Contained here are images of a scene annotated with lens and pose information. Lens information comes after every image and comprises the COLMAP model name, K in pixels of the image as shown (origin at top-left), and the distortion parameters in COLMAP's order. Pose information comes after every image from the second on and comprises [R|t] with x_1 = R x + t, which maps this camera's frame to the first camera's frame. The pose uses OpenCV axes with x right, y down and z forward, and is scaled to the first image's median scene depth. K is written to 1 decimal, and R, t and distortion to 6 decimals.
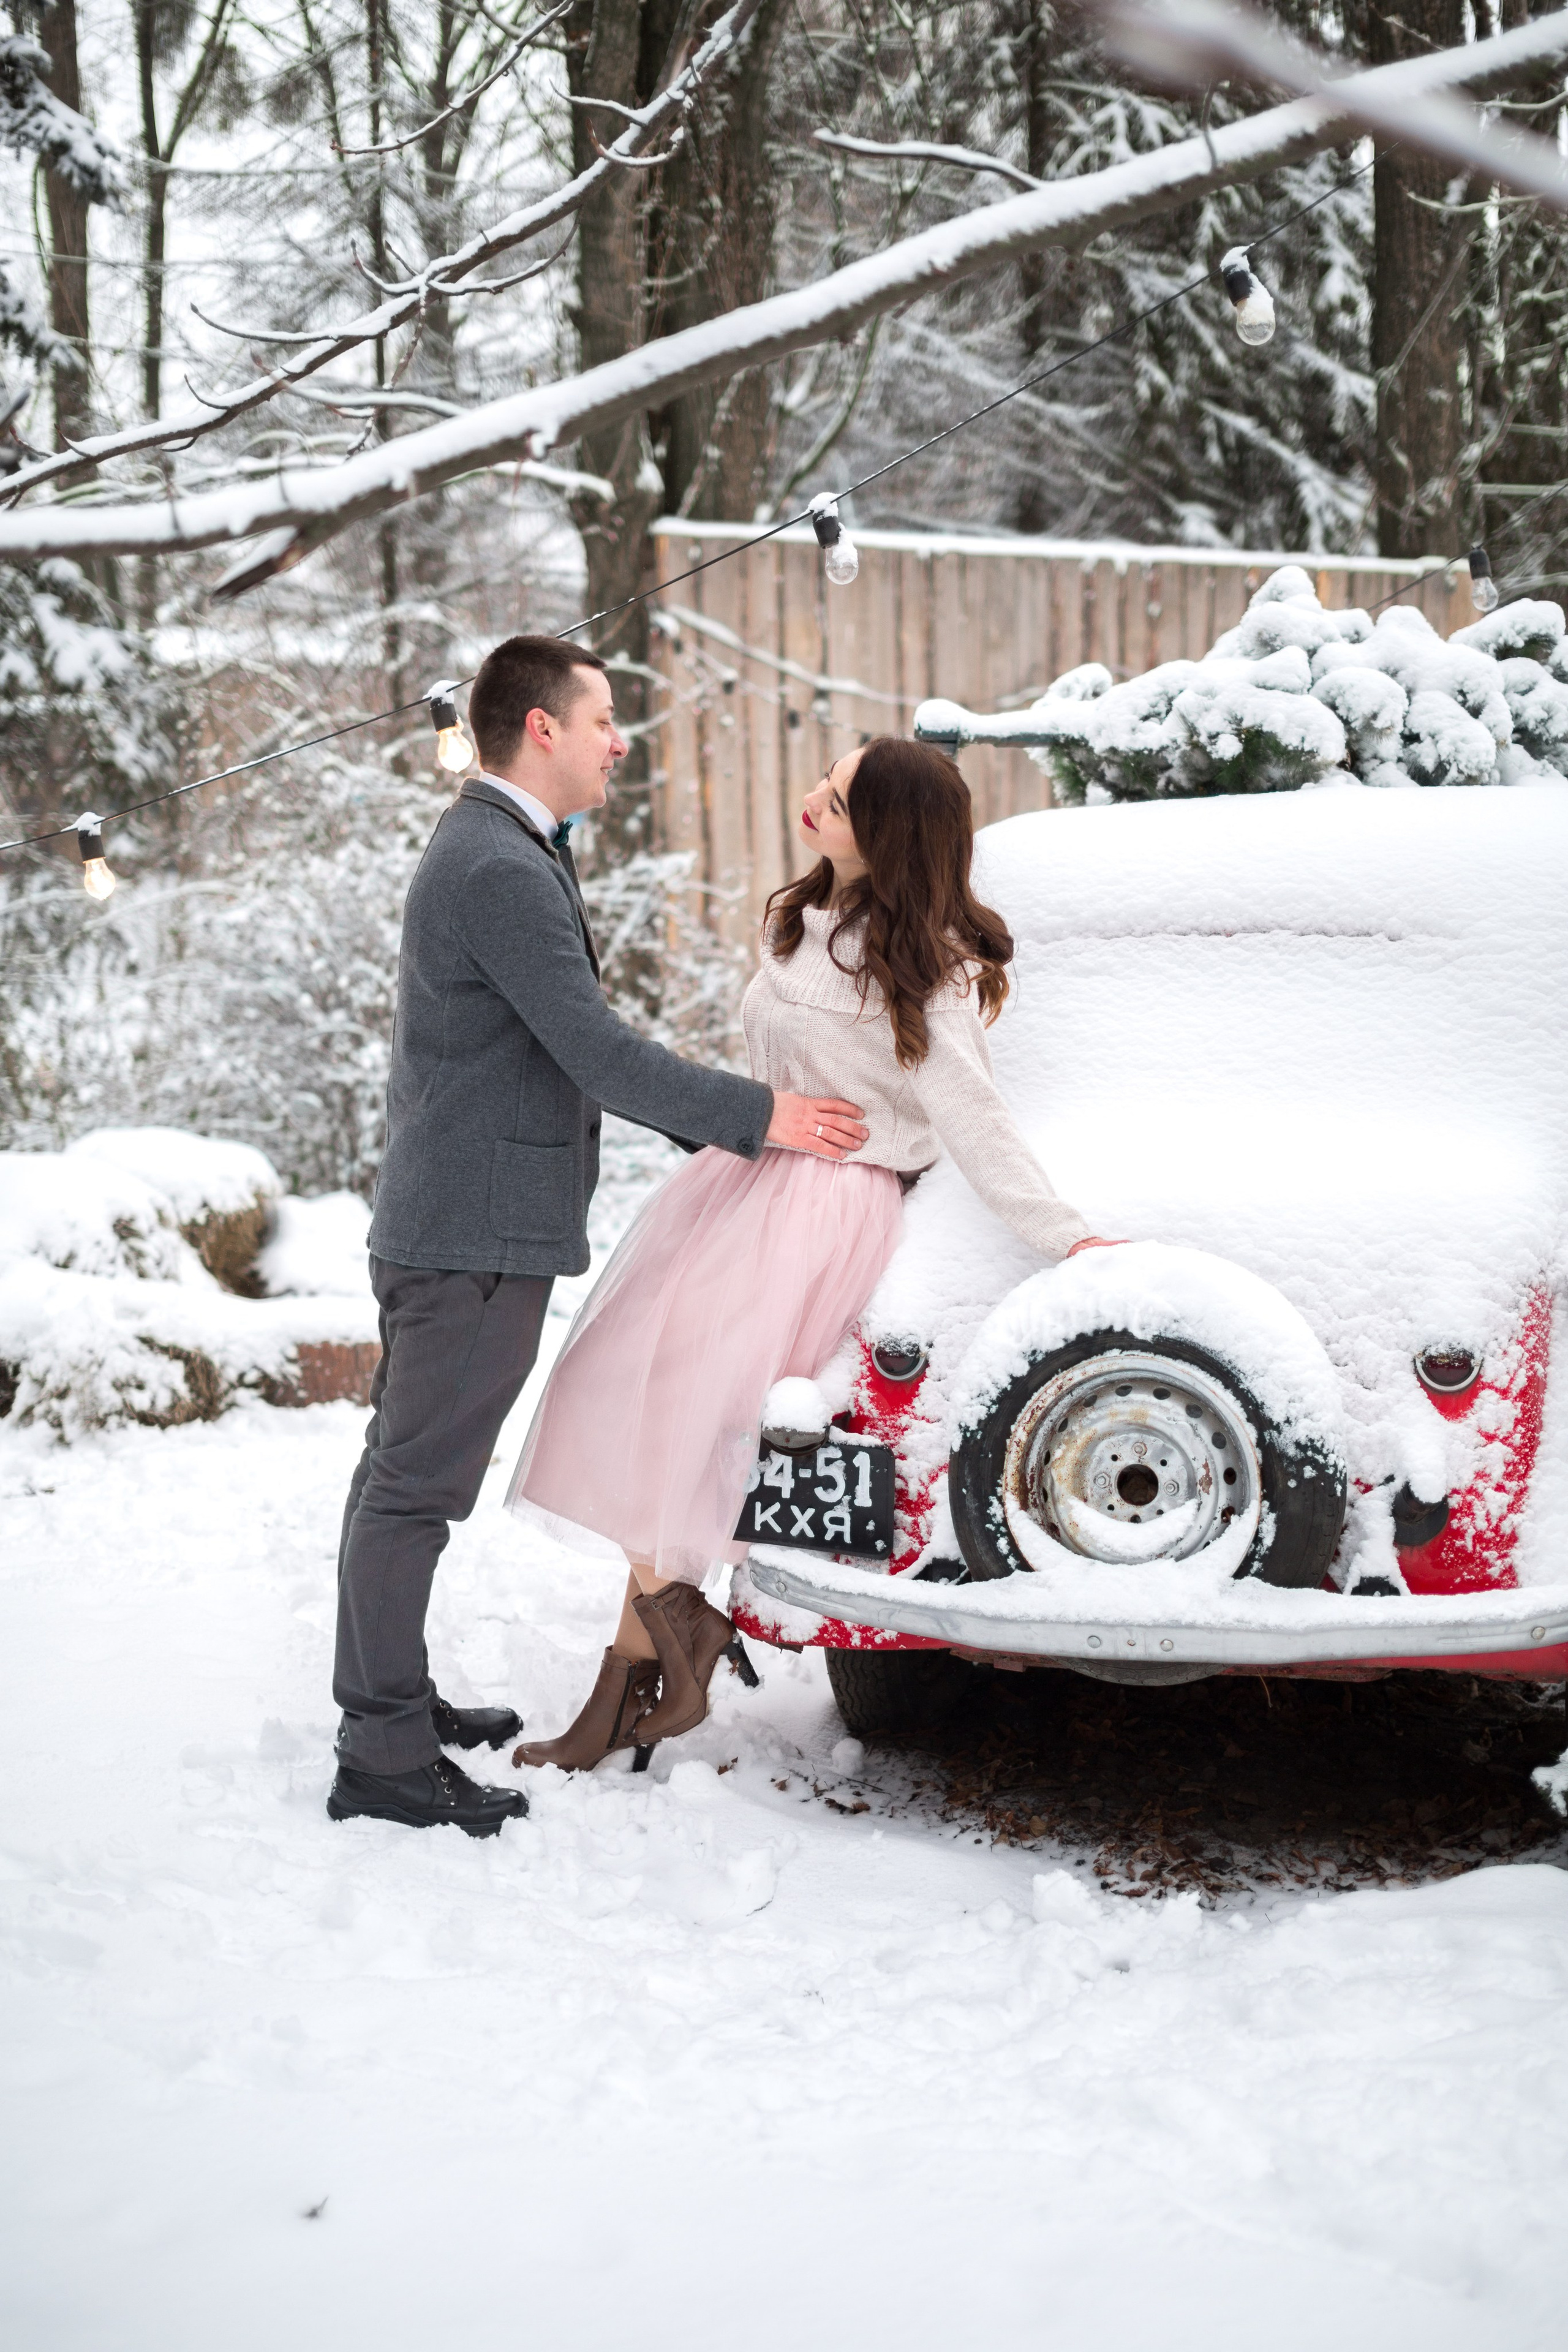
lens RADIAL K [[3183.9, 0, 552.2], [0, 3183.9, 1177.1], [0, 0, 1]] dist [-0.154200, 0.272810]
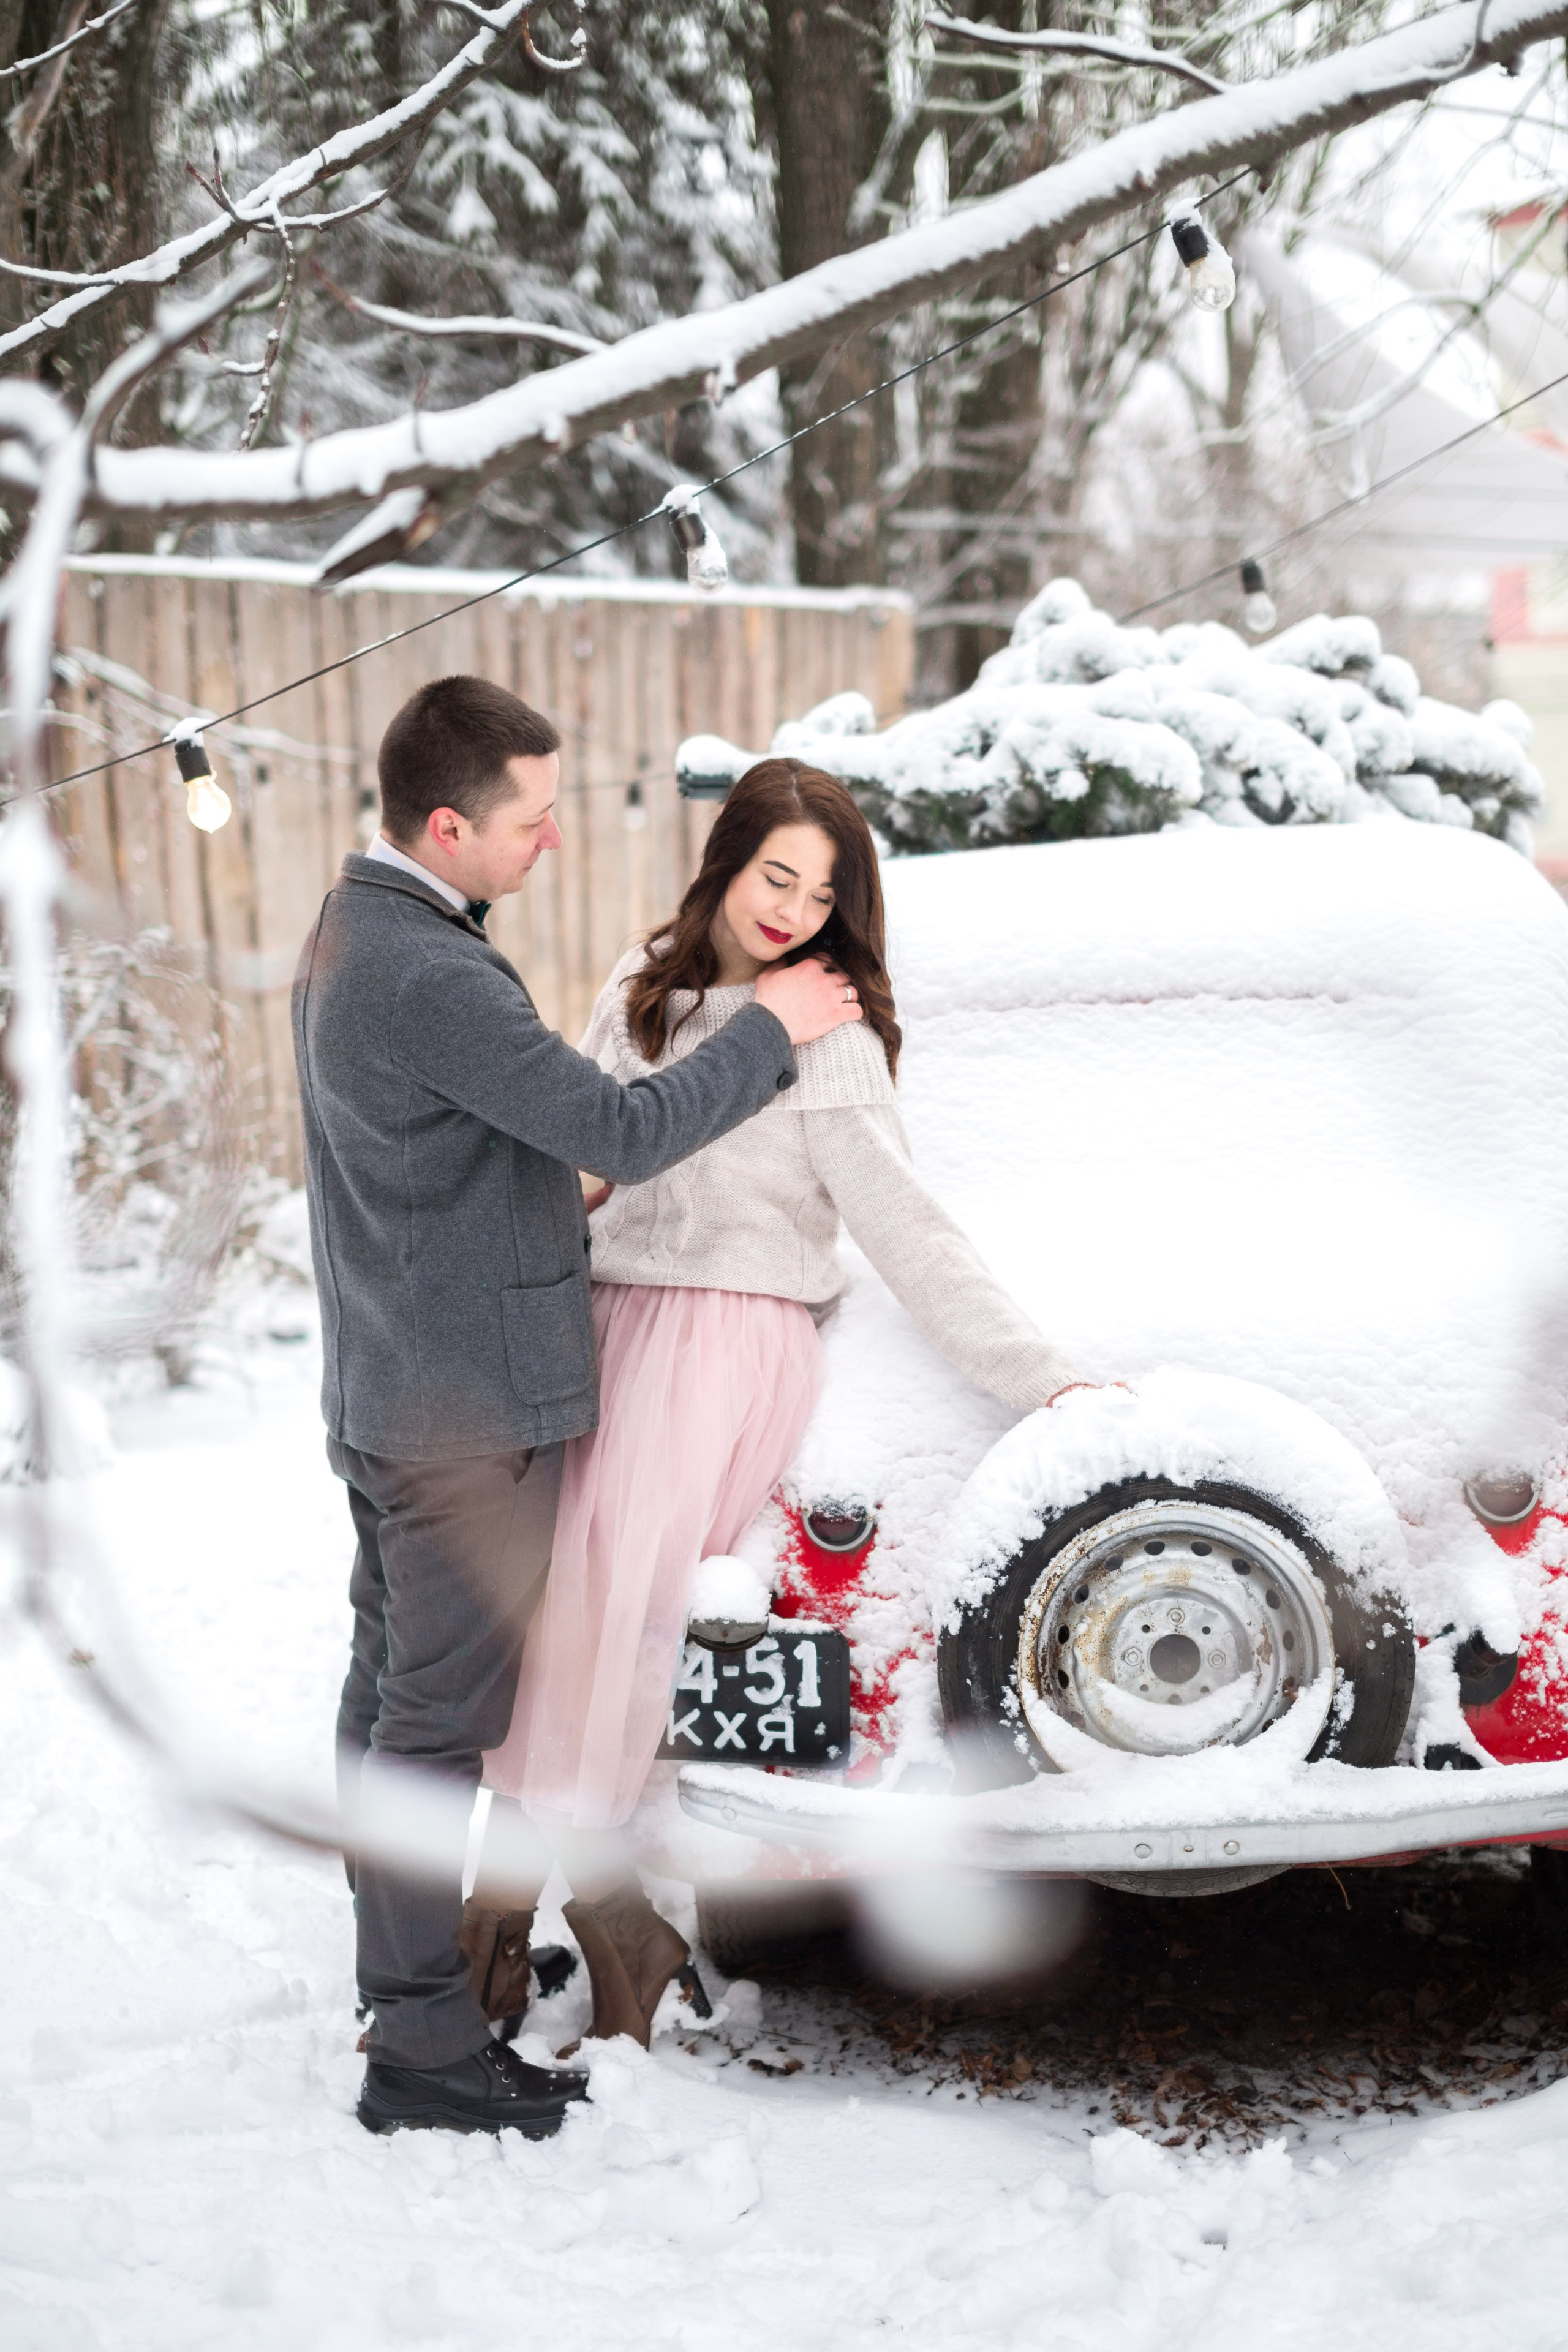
lens RADIAL K [[3428.6, 0, 607.7], [0, 3428.6, 1185.9], [0, 0, 1]] dist [-0.155809, 0.364178]
pose [[0.965967, -0.043725, 0.254942, -0.172467], [0.050383, 0.998537, -0.019644, -0.016646], [-0.253710, 0.031820, 0.966757, 0.149091]]
